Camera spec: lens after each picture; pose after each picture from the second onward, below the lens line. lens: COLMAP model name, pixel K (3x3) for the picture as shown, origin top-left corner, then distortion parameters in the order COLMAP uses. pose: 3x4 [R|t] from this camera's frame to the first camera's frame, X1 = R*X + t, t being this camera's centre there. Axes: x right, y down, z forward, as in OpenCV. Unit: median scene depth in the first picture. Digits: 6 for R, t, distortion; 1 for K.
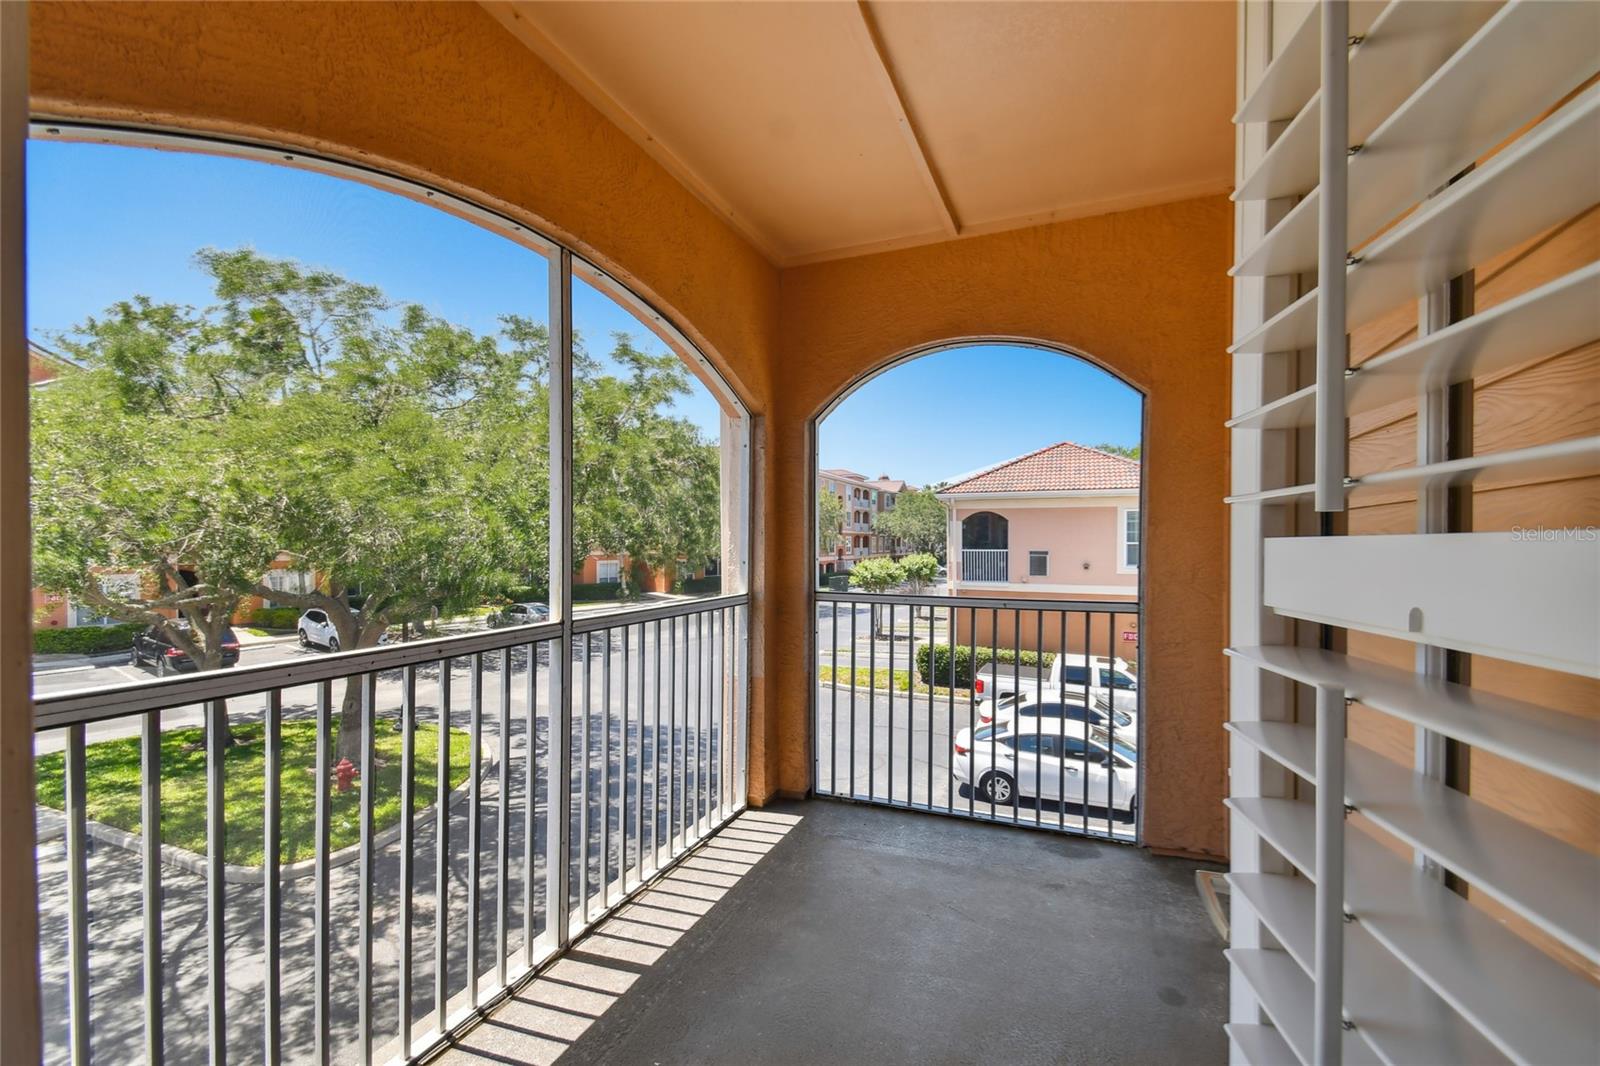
lens RADIAL K [[698.9, 0, 810.3], [0, 698.9, 539.4], [0, 0, 1]] dist [0.047331, -0.025785]
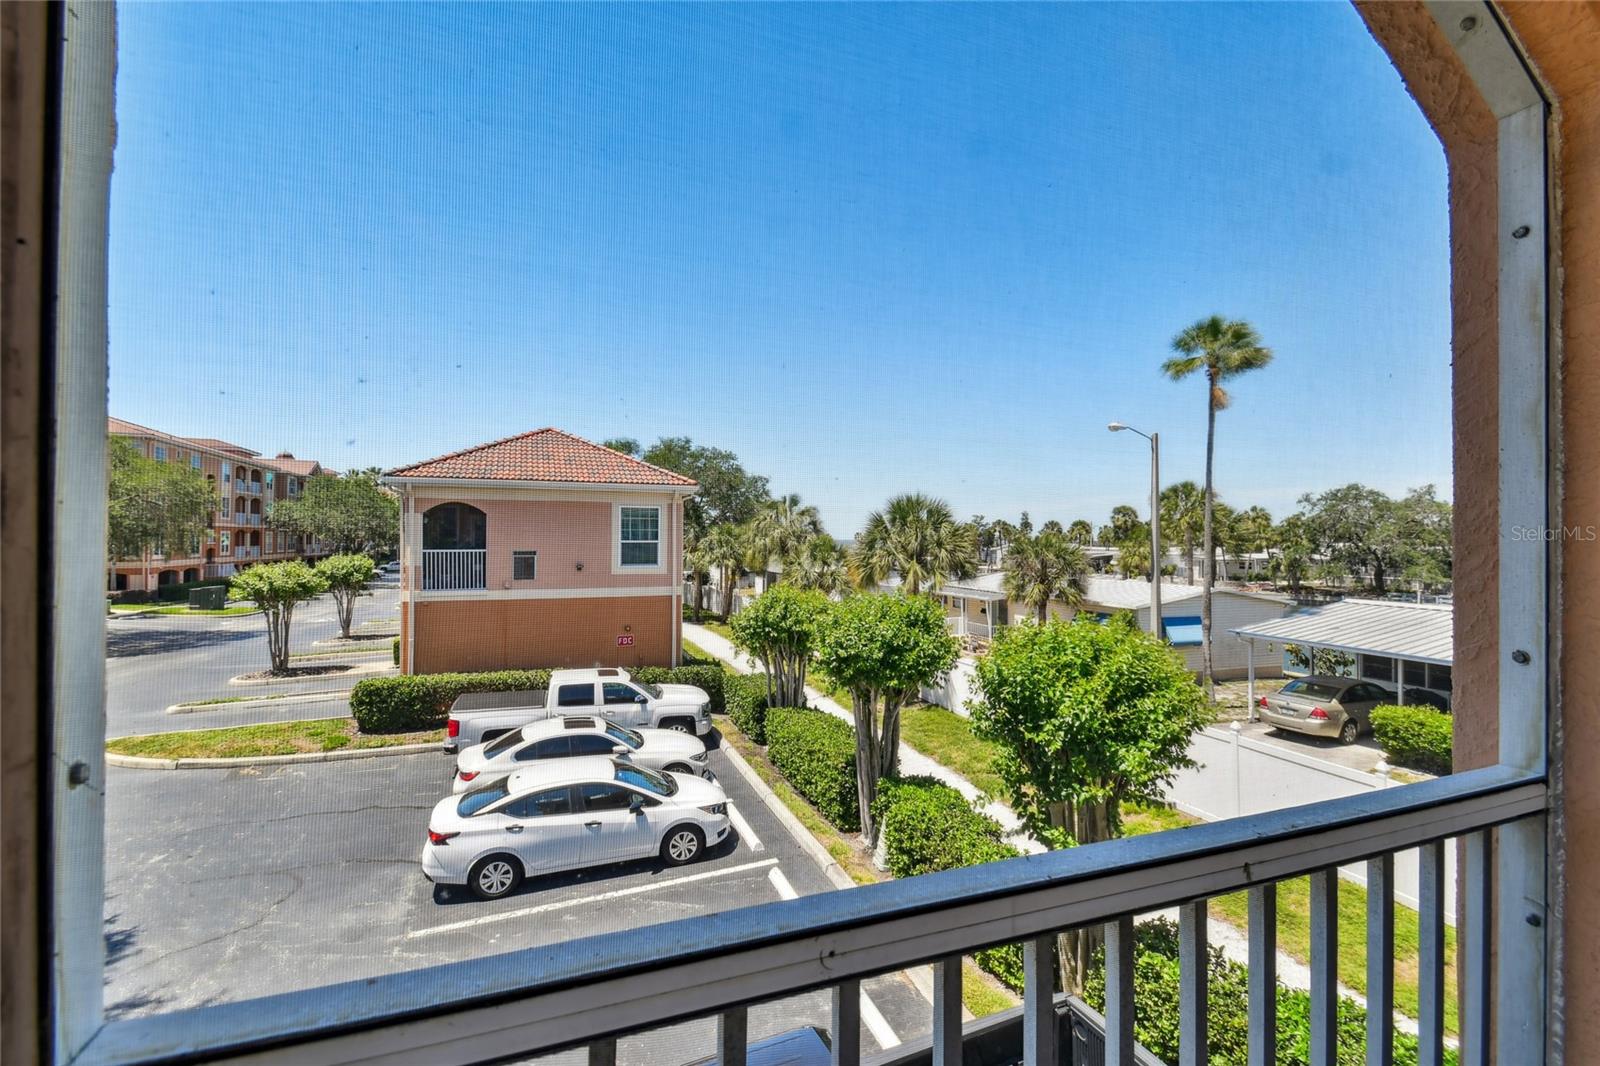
lens RADIAL K [[696.0, 0, 811.9], [0, 696.0, 534.3], [0, 0, 1]] dist [0.043968, -0.025249]
pose [[0.733529, 0.005580, 0.679636, 0.002691], [-0.004030, 0.999984, -0.003860, -0.001285], [-0.679647, 0.000093, 0.733540, 0.104383]]
